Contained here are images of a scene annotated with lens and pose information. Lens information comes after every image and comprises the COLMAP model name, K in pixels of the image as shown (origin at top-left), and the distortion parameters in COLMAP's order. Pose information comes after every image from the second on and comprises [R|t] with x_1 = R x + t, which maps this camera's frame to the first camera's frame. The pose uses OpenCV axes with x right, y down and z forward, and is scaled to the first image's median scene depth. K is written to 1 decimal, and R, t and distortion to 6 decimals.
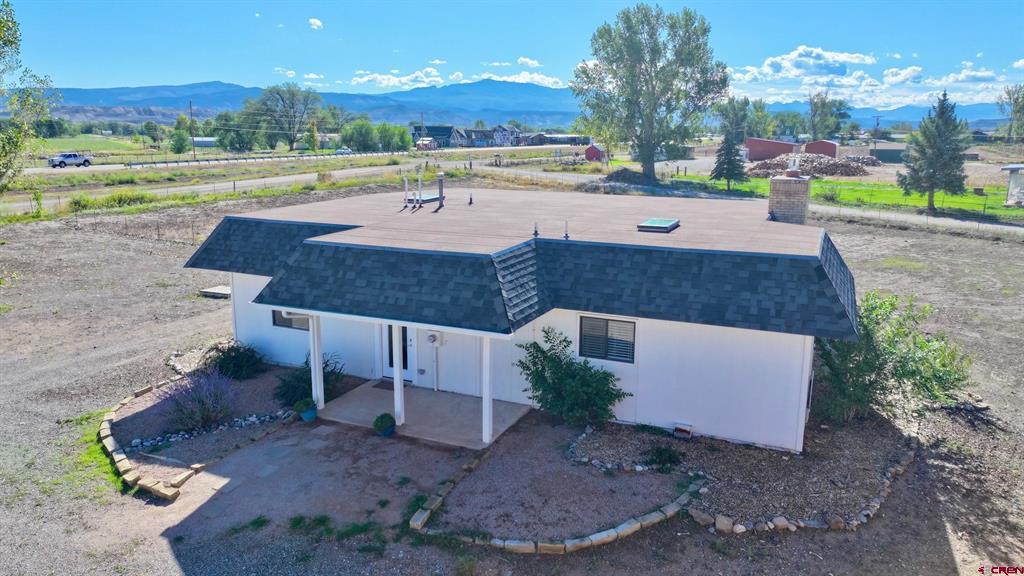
lens RADIAL K [[714.7, 0, 517.1], [0, 714.7, 290.9], [0, 0, 1]] dist [0.000559, 0.016202]
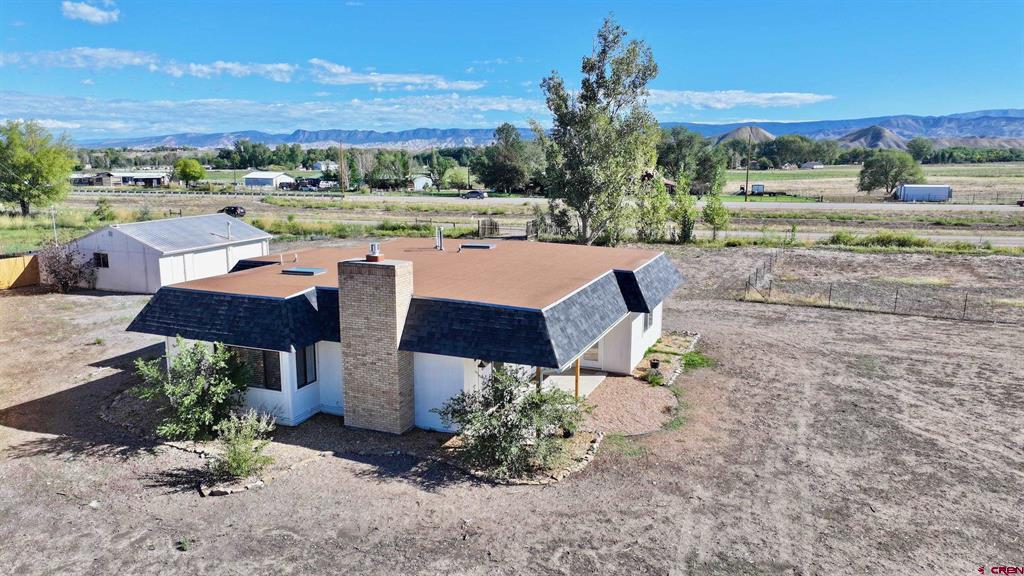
lens RADIAL K [[714.7, 0, 514.6], [0, 714.7, 289.4], [0, 0, 1]] dist [0.000559, 0.016202]
pose [[0.028294, 0.175986, -0.983986, 1.861041], [-0.210443, 0.963367, 0.166247, -0.439553], [0.977197, 0.202369, 0.064293, 1.509454]]
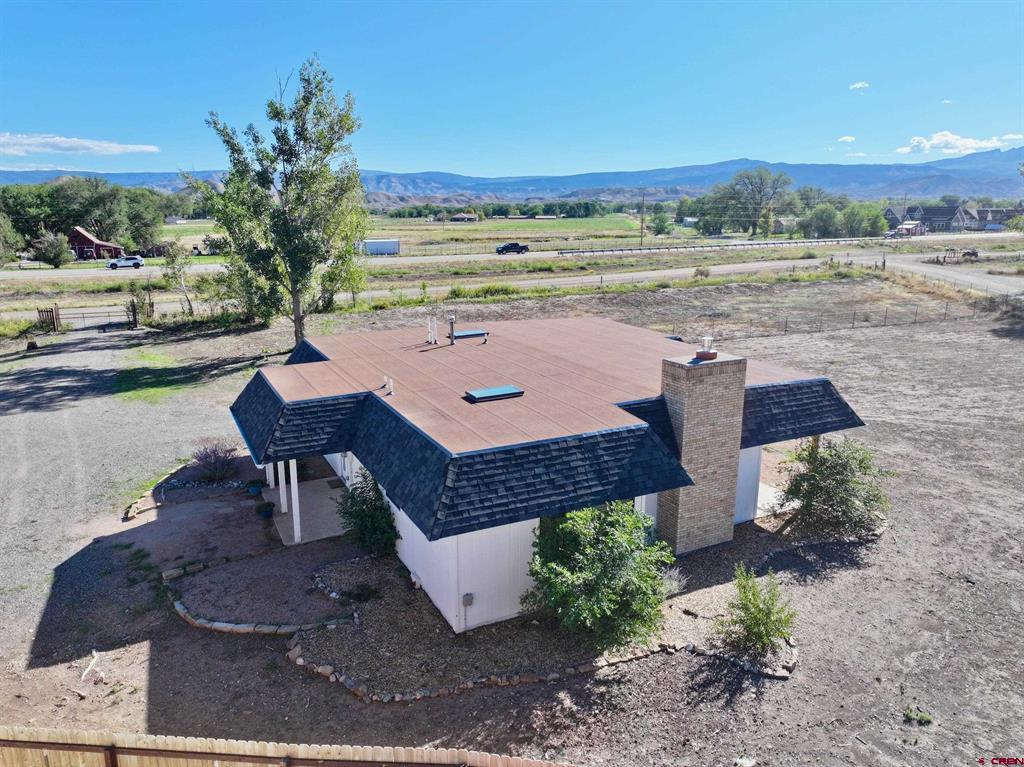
lens RADIAL K [[713.8, 0, 513.4], [0, 713.8, 388.5], [0, 0, 1]] dist [0.003860, 0.012223]
pose [[0.775224, 0.146049, -0.614570, 0.995836], [-0.128091, 0.989038, 0.073465, -0.206347], [0.618563, 0.021769, 0.785434, 0.201821]]
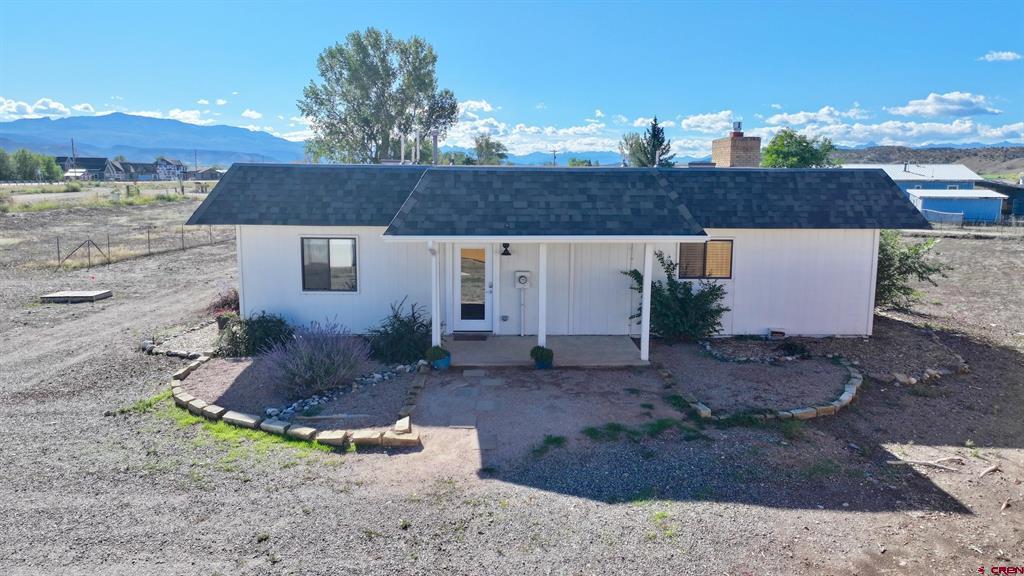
lens RADIAL K [[714.7, 0, 517.5], [0, 714.7, 288.1], [0, 0, 1]] dist [0.000559, 0.016202]
pose [[0.896540, -0.065962, 0.438024, -0.616872], [0.091657, 0.995075, -0.037753, 0.128445], [-0.433376, 0.073995, 0.898170, 0.158766]]
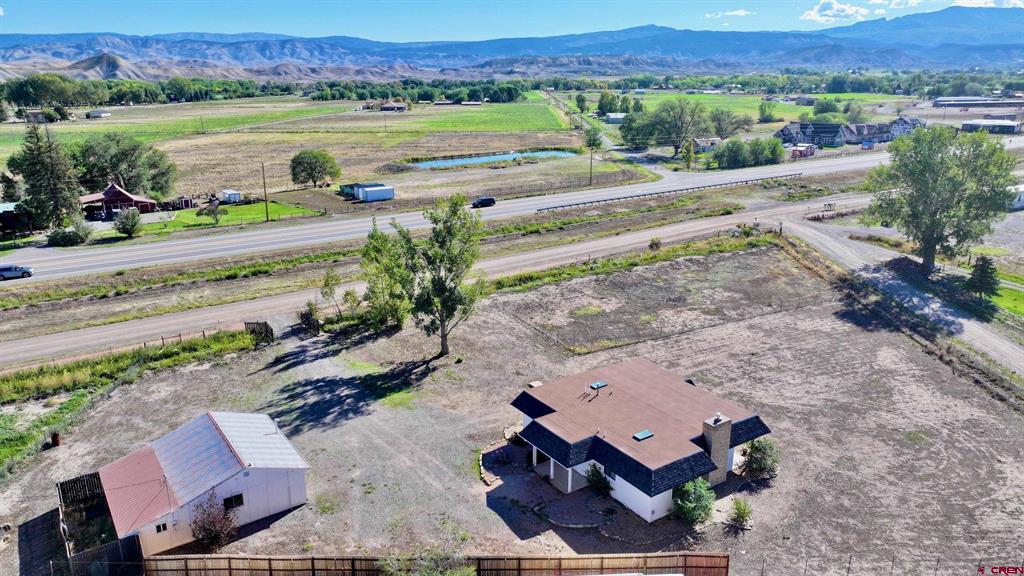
lens RADIAL K [[714.7, 0, 511.3], [0, 714.7, 289.5], [0, 0, 1]] dist [0.000559, 0.016202]
pose [[0.843699, 0.145982, -0.516586, 1.335860], [-0.105821, 0.988660, 0.106556, -1.072440], [0.526283, -0.035235, 0.849579, -2.017402]]
